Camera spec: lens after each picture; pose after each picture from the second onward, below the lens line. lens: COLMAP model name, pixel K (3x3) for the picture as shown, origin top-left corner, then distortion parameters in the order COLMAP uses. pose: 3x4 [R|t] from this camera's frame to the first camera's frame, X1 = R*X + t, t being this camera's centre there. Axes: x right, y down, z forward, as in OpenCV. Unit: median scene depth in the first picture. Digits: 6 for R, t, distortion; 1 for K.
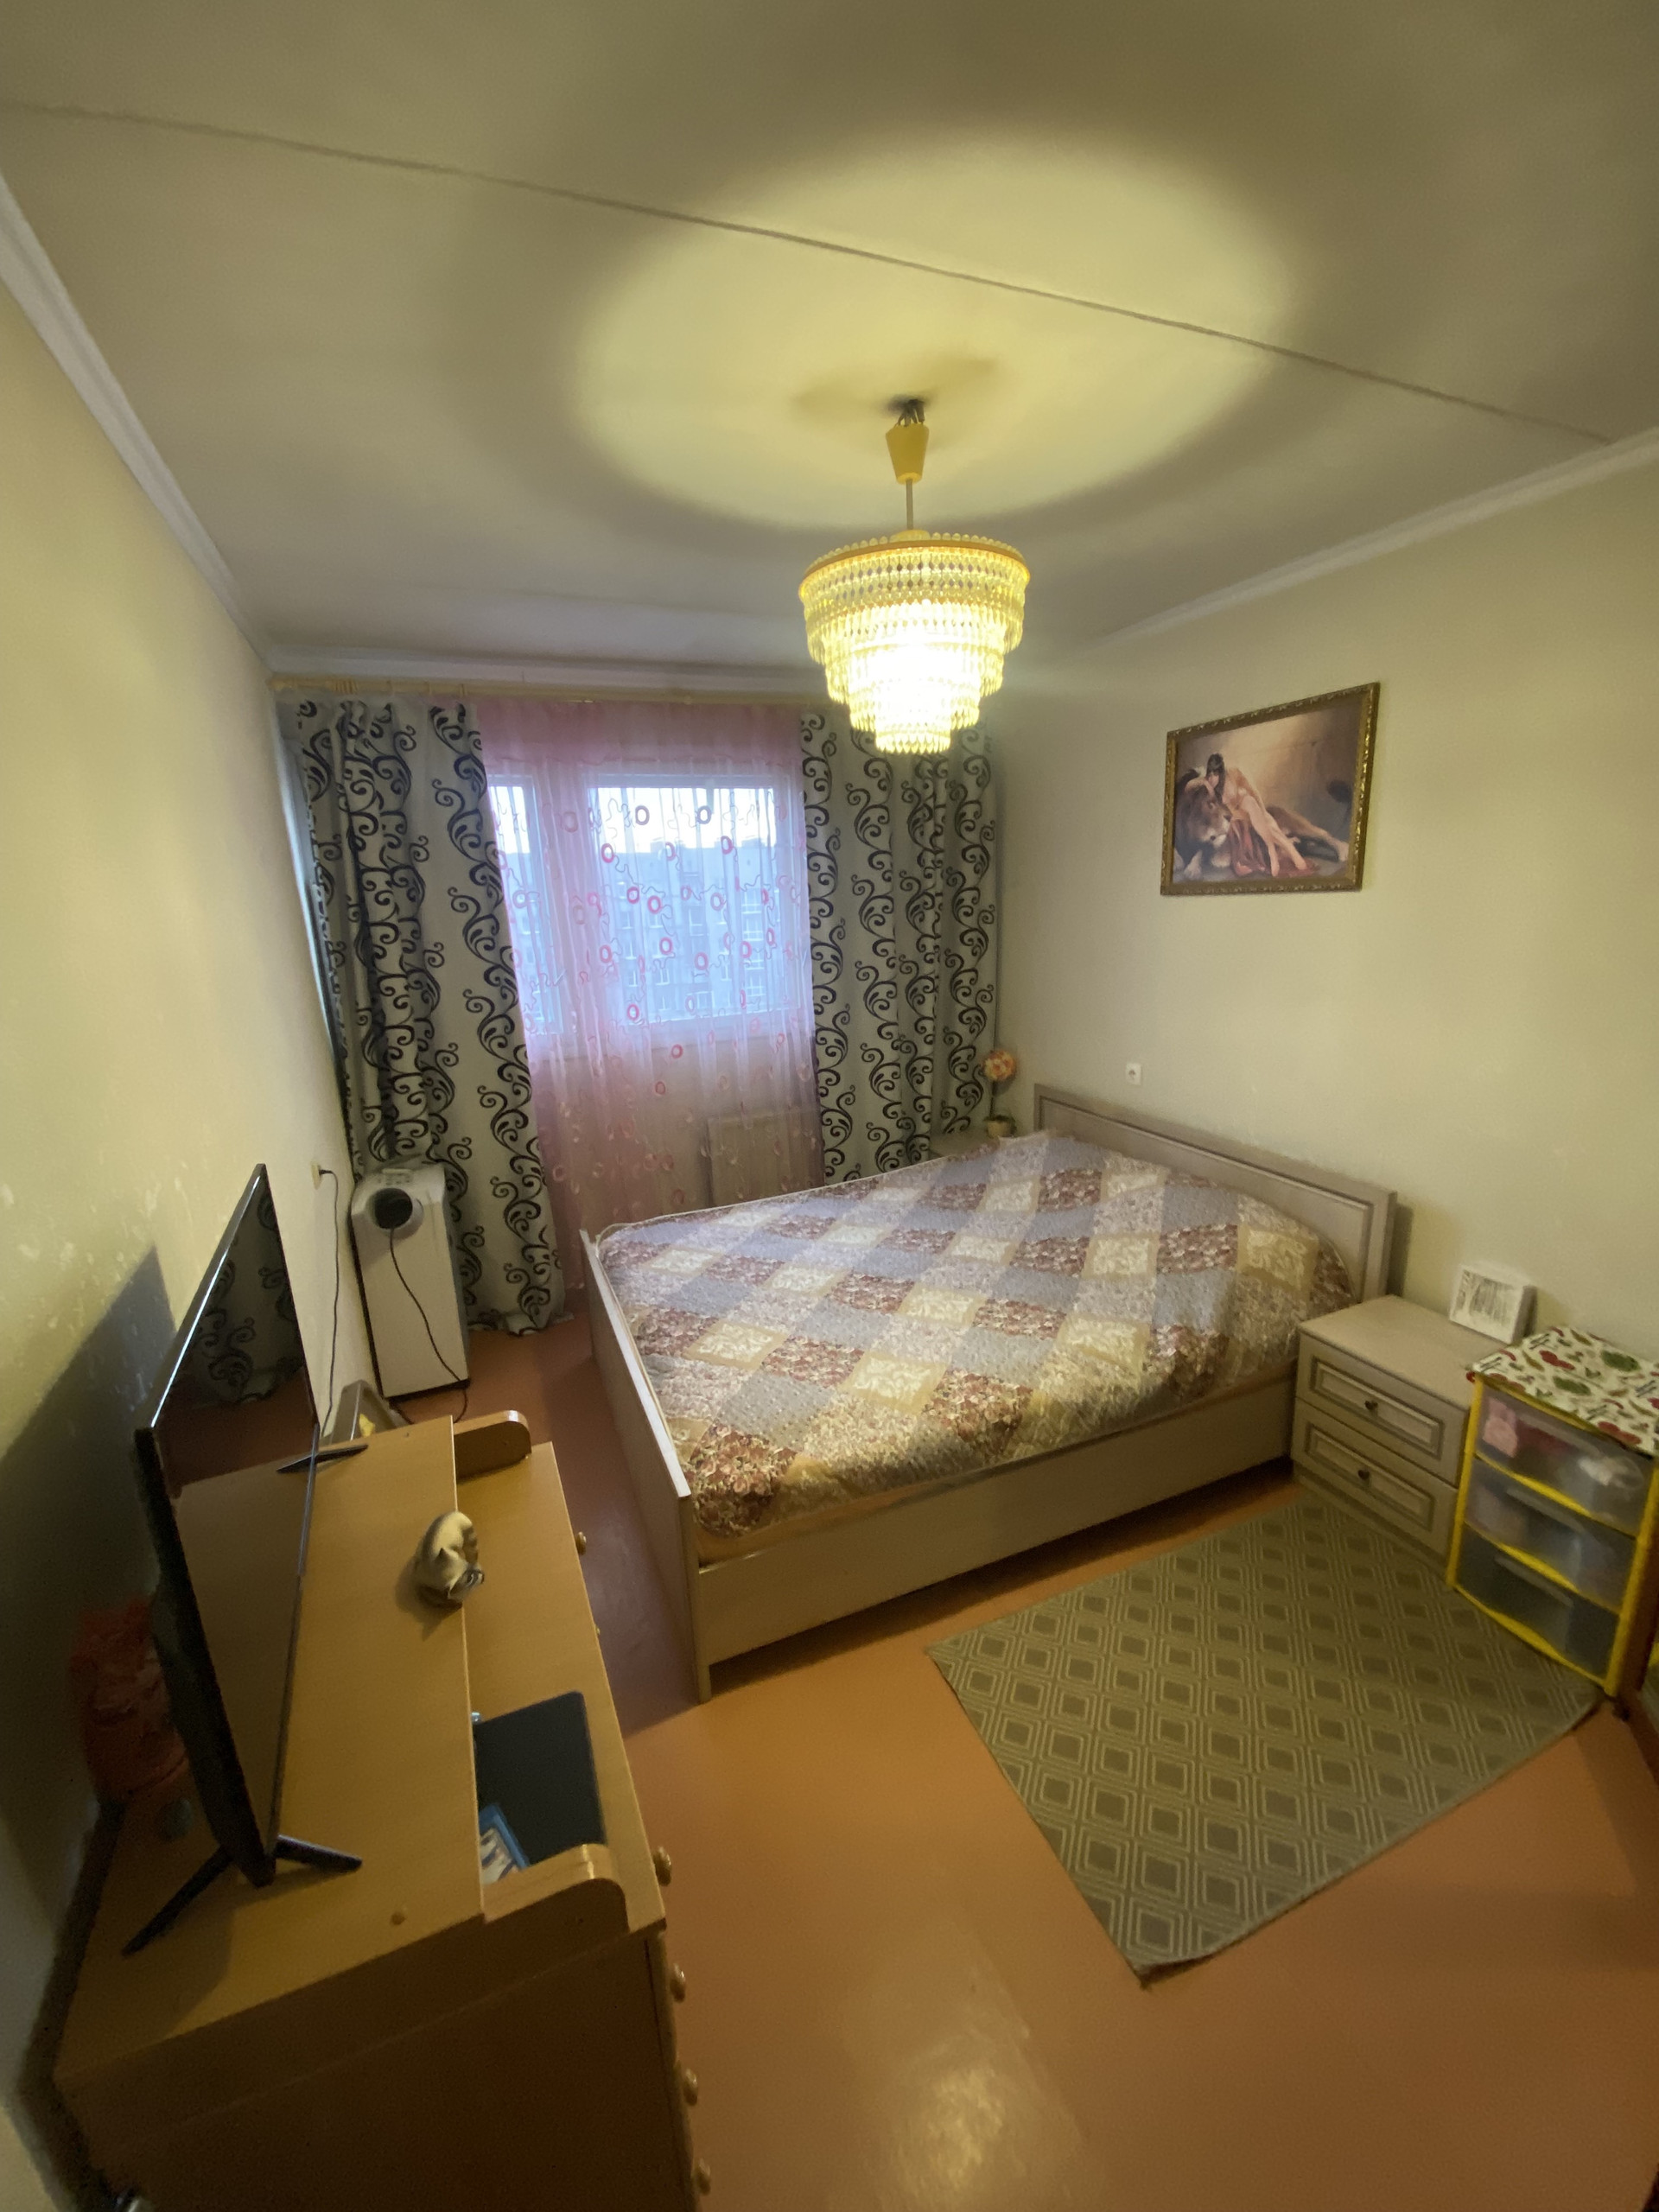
lens RADIAL K [[897.0, 0, 823.9], [0, 897.0, 1117.2], [0, 0, 1]] dist [0.008460, -0.015108]
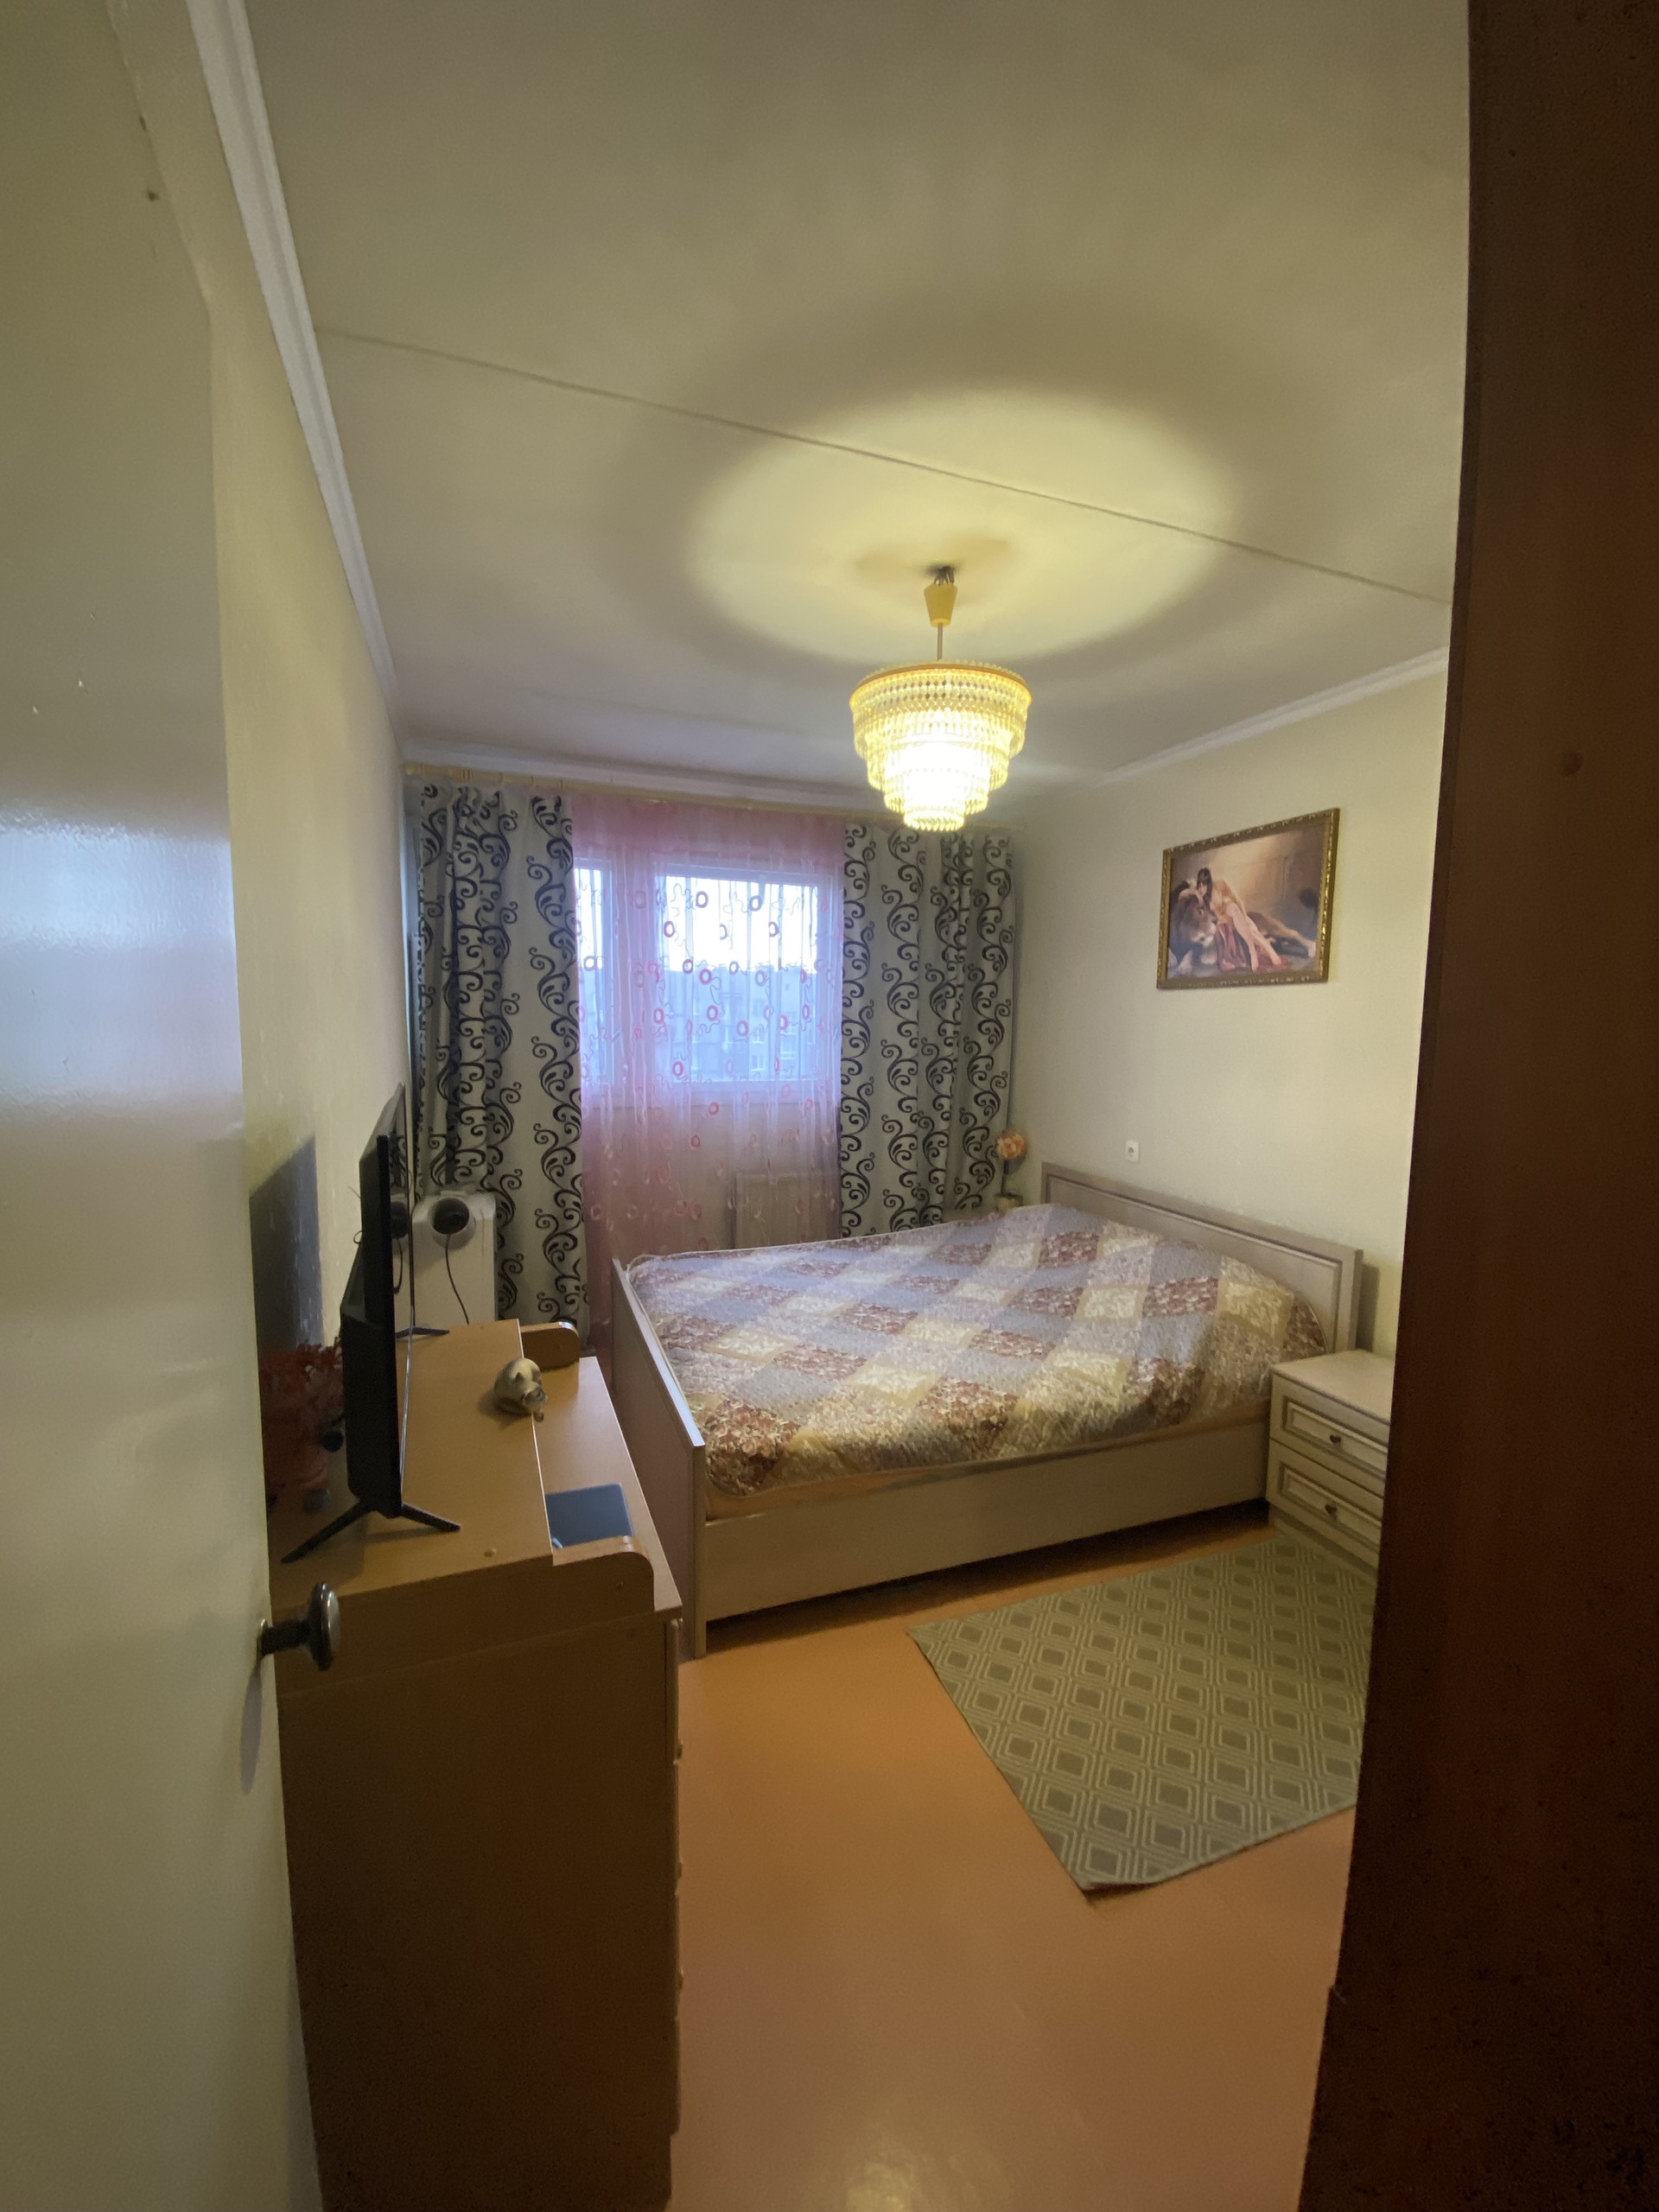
lens RADIAL K [[897.0, 0, 822.6], [0, 897.0, 1116.9], [0, 0, 1]] dist [0.008460, -0.015108]
pose [[0.997539, 0.061868, -0.032981, 0.006914], [-0.065862, 0.988190, -0.138356, 0.102618], [0.024032, 0.140188, 0.989833, -0.105371]]
